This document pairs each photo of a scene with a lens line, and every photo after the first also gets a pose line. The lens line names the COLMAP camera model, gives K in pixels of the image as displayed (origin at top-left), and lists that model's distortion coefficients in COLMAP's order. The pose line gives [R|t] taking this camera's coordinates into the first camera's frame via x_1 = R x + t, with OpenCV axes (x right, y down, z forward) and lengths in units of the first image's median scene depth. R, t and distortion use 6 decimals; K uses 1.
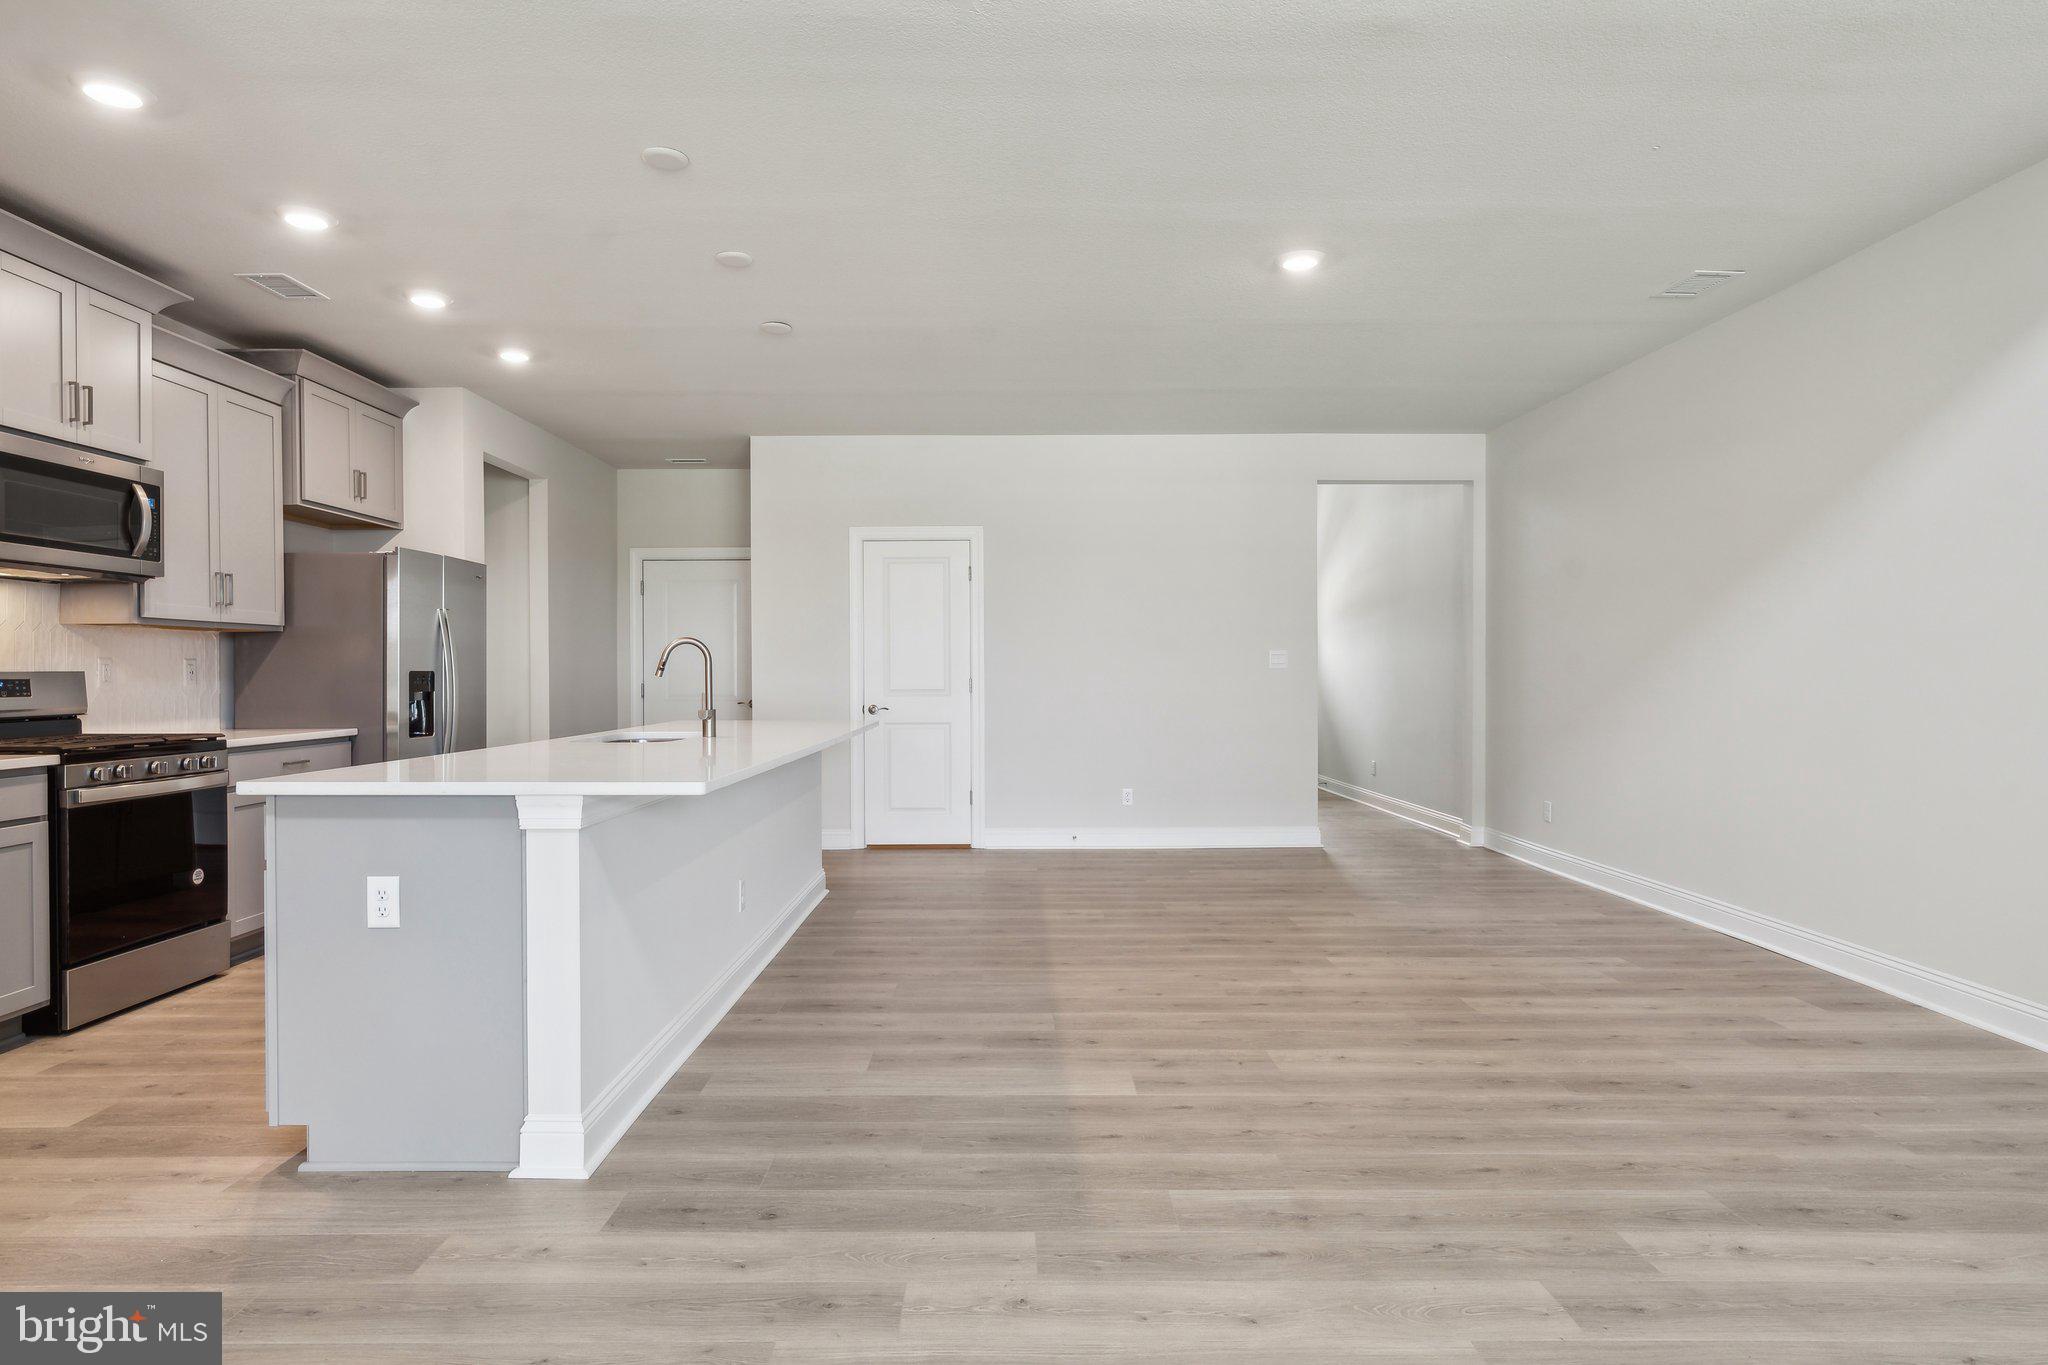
lens RADIAL K [[1110.8, 0, 1024.0], [0, 1110.8, 682.5], [0, 0, 1]] dist [-0.002662, 0.000265]
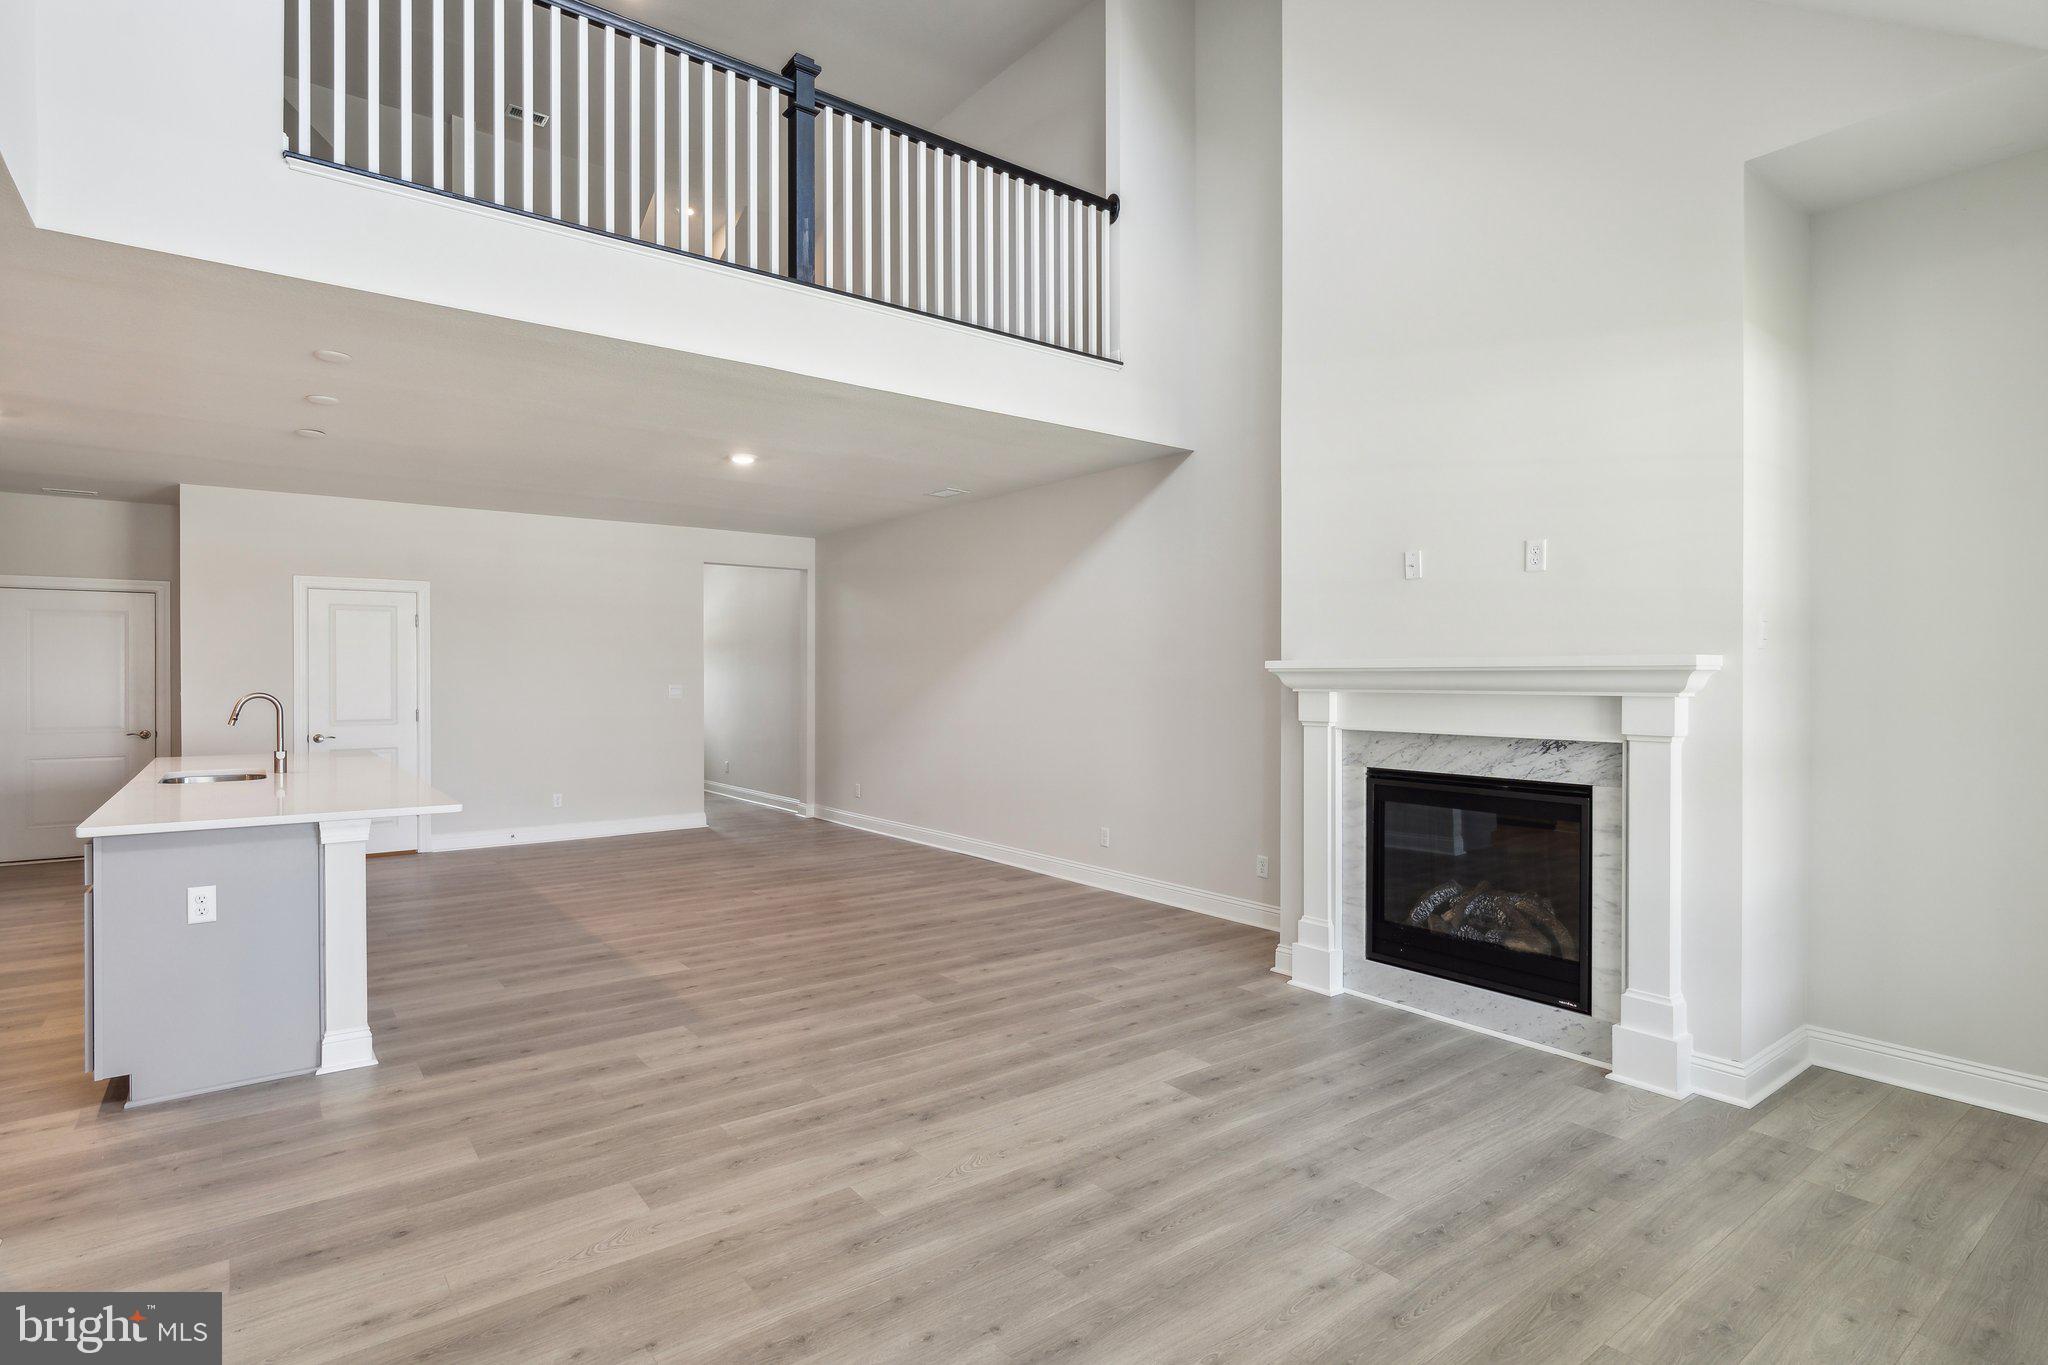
lens RADIAL K [[1006.5, 0, 989.6], [0, 1006.5, 686.9], [0, 0, 1]] dist [0.001032, 0.000125]
pose [[0.810953, -0.003024, 0.585103, -0.418780], [0.001726, 0.999995, 0.002775, -0.067969], [-0.585109, -0.001241, 0.810954, -0.521394]]
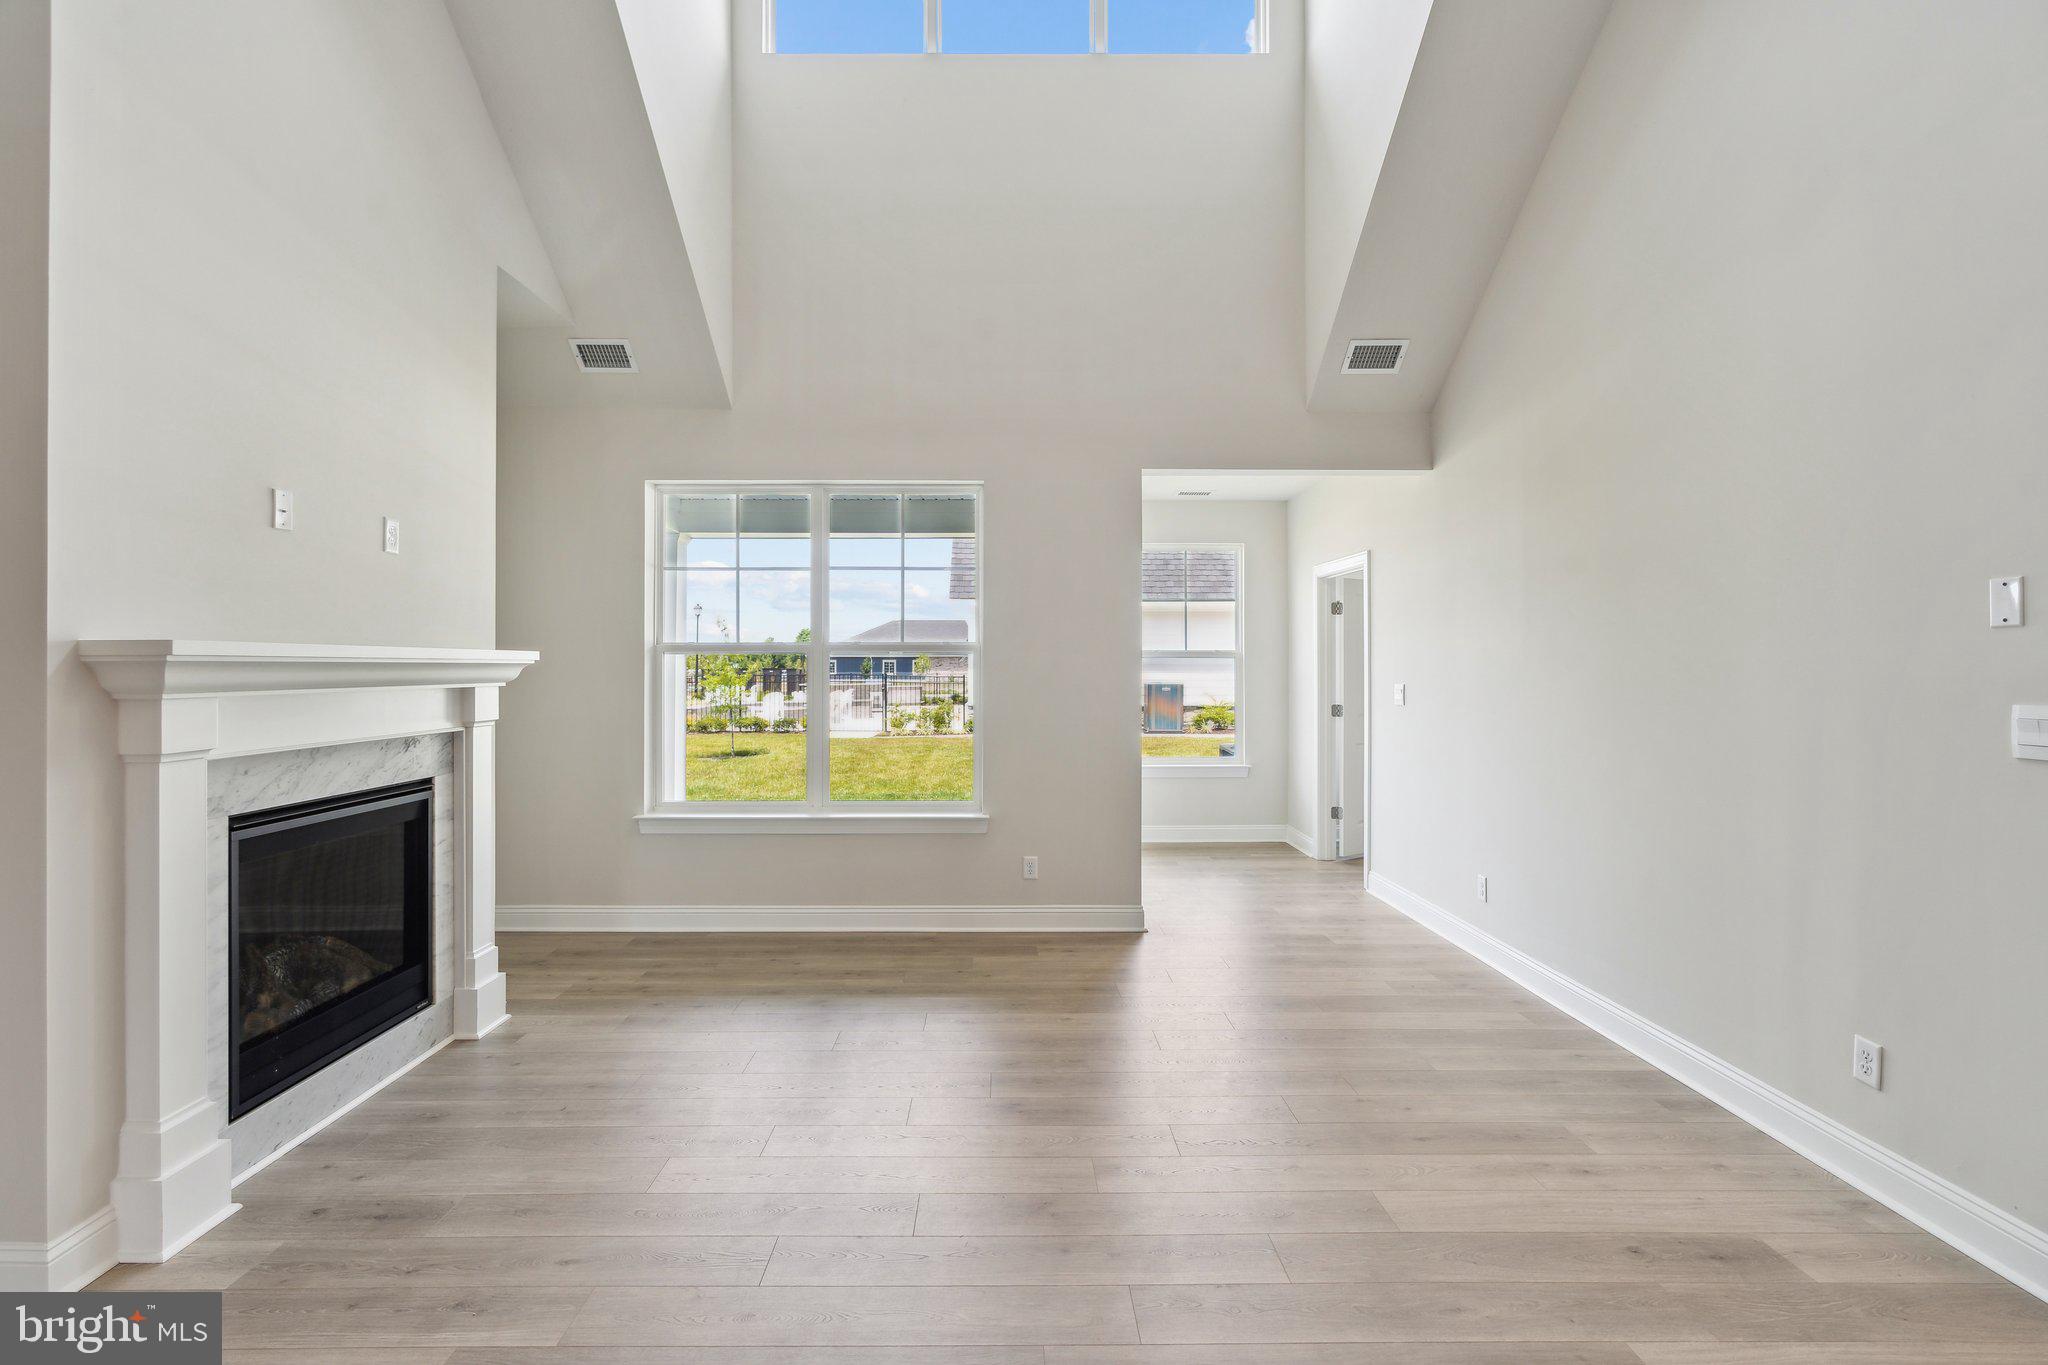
lens RADIAL K [[965.0, 0, 1006.8], [0, 965.0, 687.6], [0, 0, 1]] dist [-0.000597, 0.000131]
pose [[-0.999992, 0.003075, 0.002449, 0.150570], [0.003144, 0.999578, 0.028886, -0.084801], [-0.002360, 0.028893, -0.999580, 1.138280]]
